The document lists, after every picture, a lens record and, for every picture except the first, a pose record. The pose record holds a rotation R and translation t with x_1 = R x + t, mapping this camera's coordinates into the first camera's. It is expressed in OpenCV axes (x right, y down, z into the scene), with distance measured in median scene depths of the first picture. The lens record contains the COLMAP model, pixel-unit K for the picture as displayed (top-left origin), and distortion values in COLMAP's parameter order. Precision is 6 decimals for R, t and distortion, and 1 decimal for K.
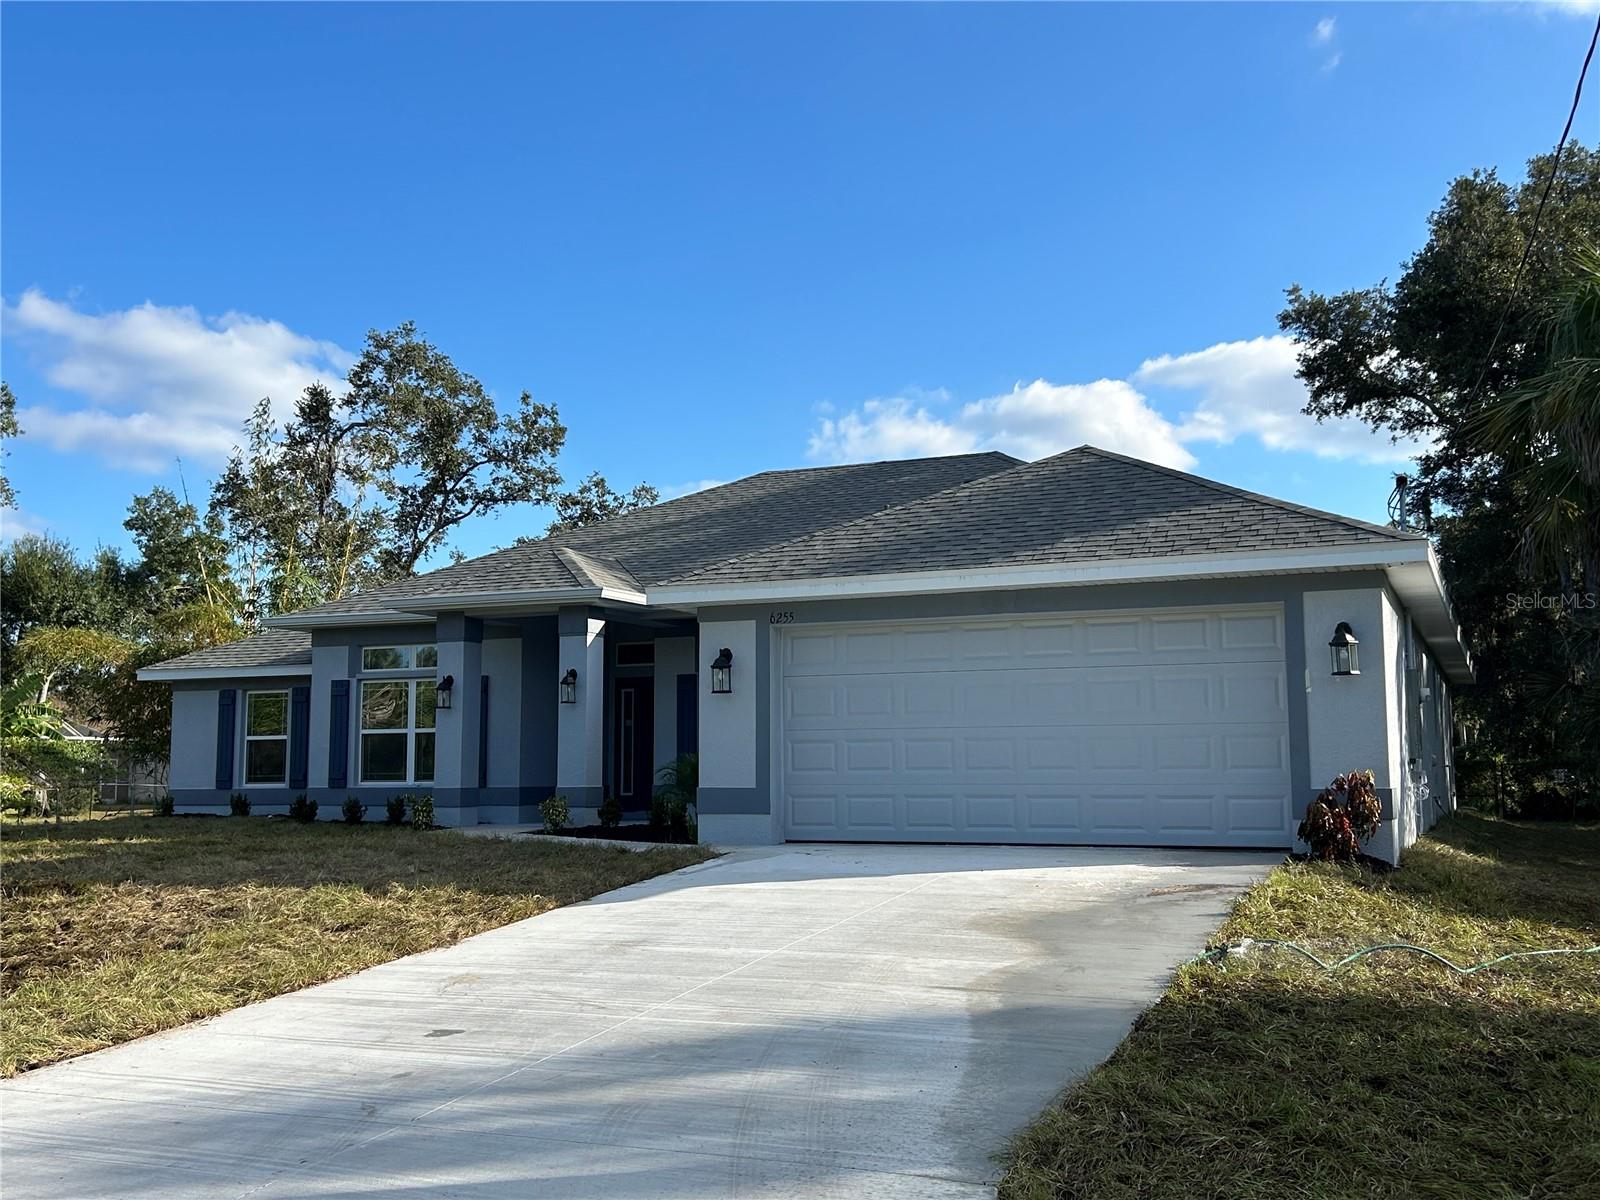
lens RADIAL K [[1635.3, 0, 800.0], [0, 1635.3, 600.0], [0, 0, 1]] dist [0.087525, -0.029271]
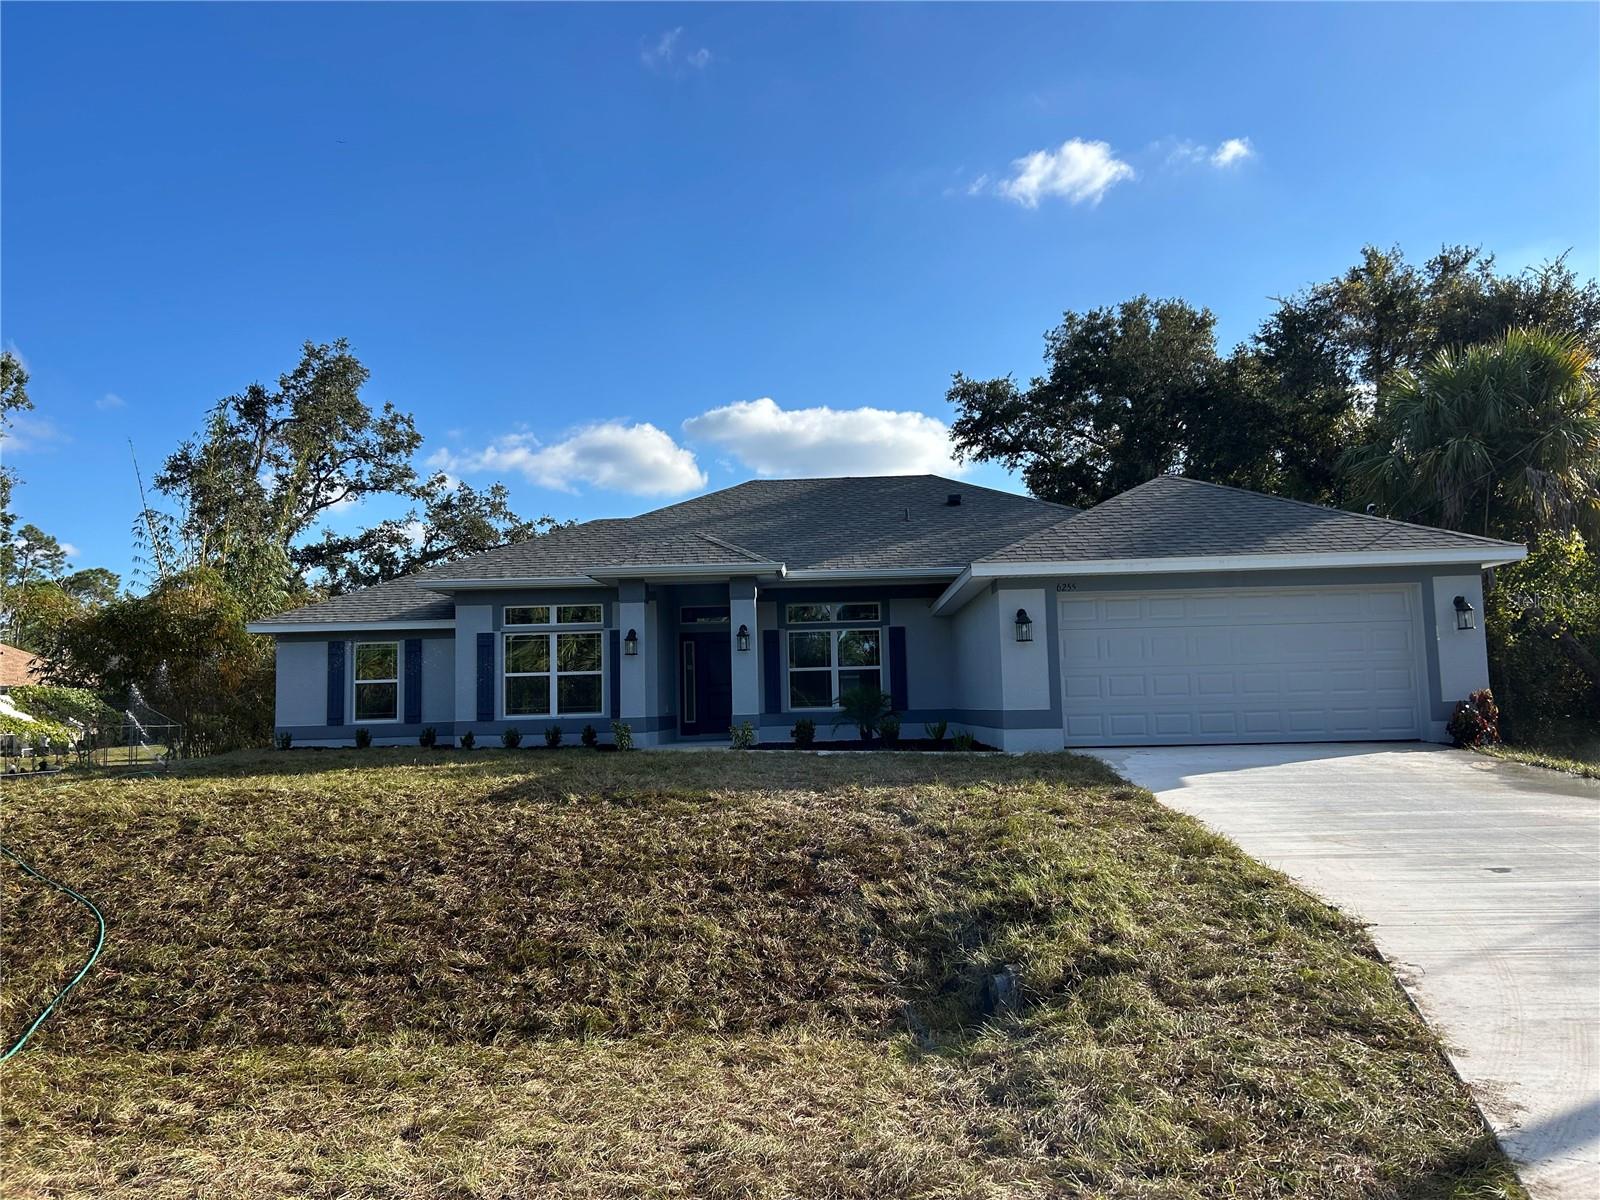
lens RADIAL K [[1203.2, 0, 800.0], [0, 1203.2, 600.0], [0, 0, 1]] dist [0.067844, -0.002888]
pose [[0.931344, 0.016329, 0.363775, -0.354750], [-0.021383, 0.999723, 0.009871, 0.009285], [-0.363513, -0.016972, 0.931434, 0.069622]]
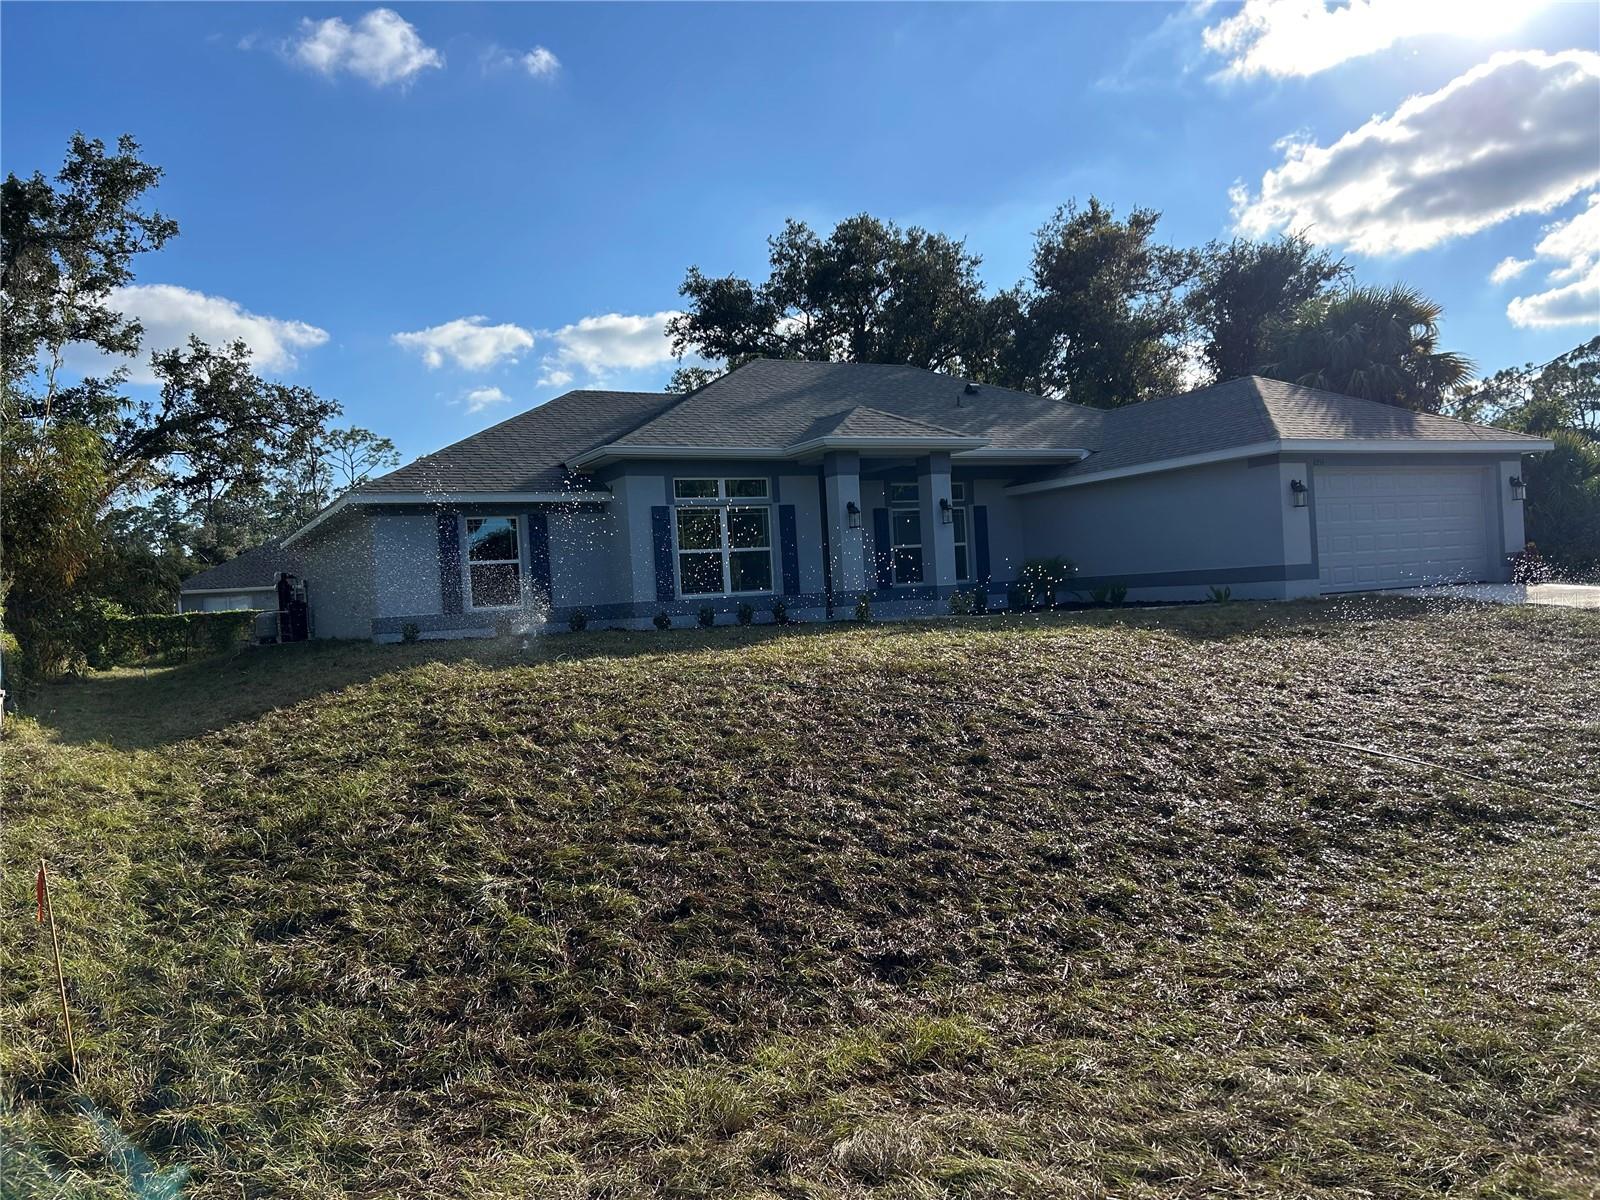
lens RADIAL K [[1219.9, 0, 800.0], [0, 1219.9, 600.0], [0, 0, 1]] dist [0.061487, -0.002116]
pose [[0.627933, -0.031512, 0.777629, -0.797458], [-0.030835, 0.997388, 0.065317, 0.050250], [-0.777656, -0.064993, 0.625321, 0.360309]]
